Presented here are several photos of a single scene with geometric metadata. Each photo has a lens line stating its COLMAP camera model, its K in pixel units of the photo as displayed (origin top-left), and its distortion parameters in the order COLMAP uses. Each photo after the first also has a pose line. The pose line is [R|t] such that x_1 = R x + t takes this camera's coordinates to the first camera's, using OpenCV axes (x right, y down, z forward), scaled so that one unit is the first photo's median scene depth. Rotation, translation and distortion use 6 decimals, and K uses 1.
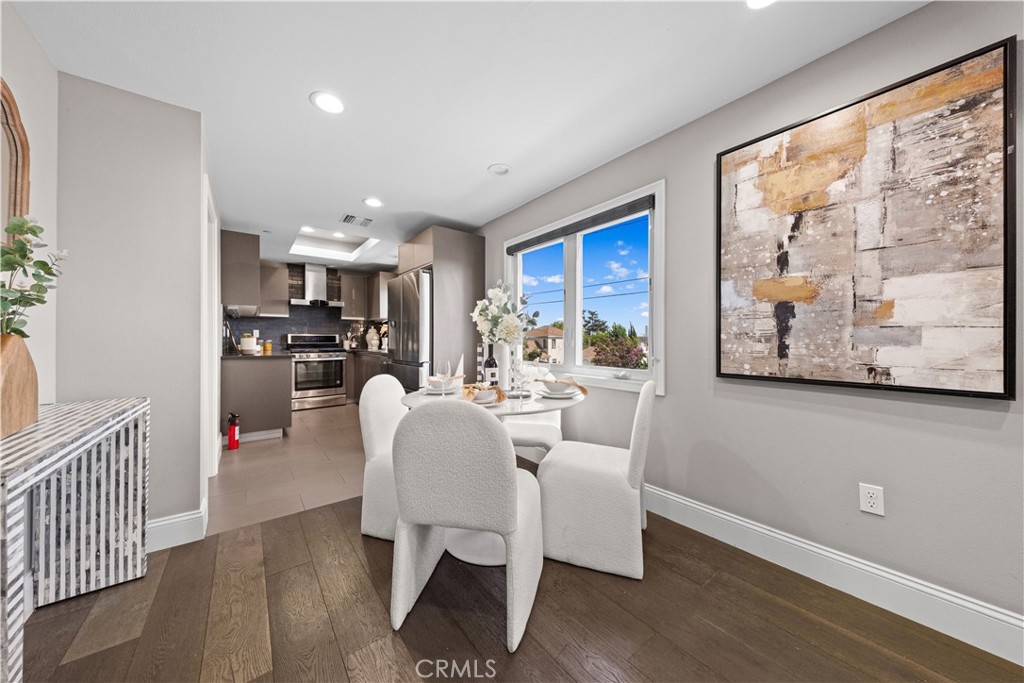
lens RADIAL K [[337.8, 0, 516.0], [0, 337.8, 341.3], [0, 0, 1]] dist [0.000174, -0.000012]
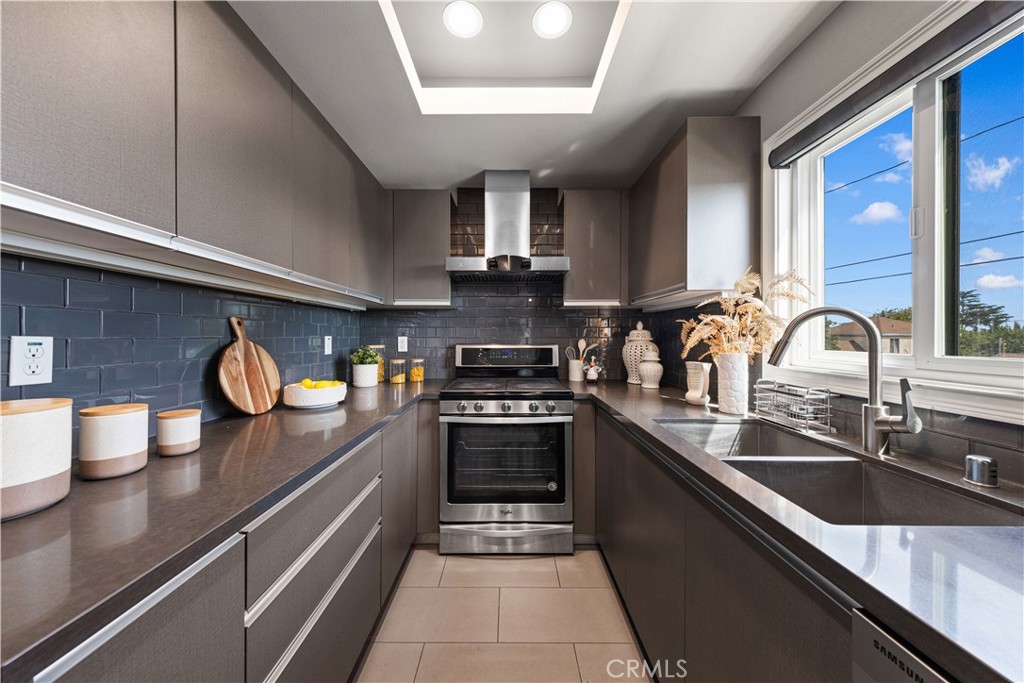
lens RADIAL K [[337.8, 0, 509.9], [0, 337.8, 337.8], [0, 0, 1]] dist [0.000174, -0.000012]
pose [[0.790026, 0.007882, -0.613022, -0.323582], [-0.006981, 0.999968, 0.003860, -0.030114], [0.613033, 0.001230, 0.790056, 0.646326]]
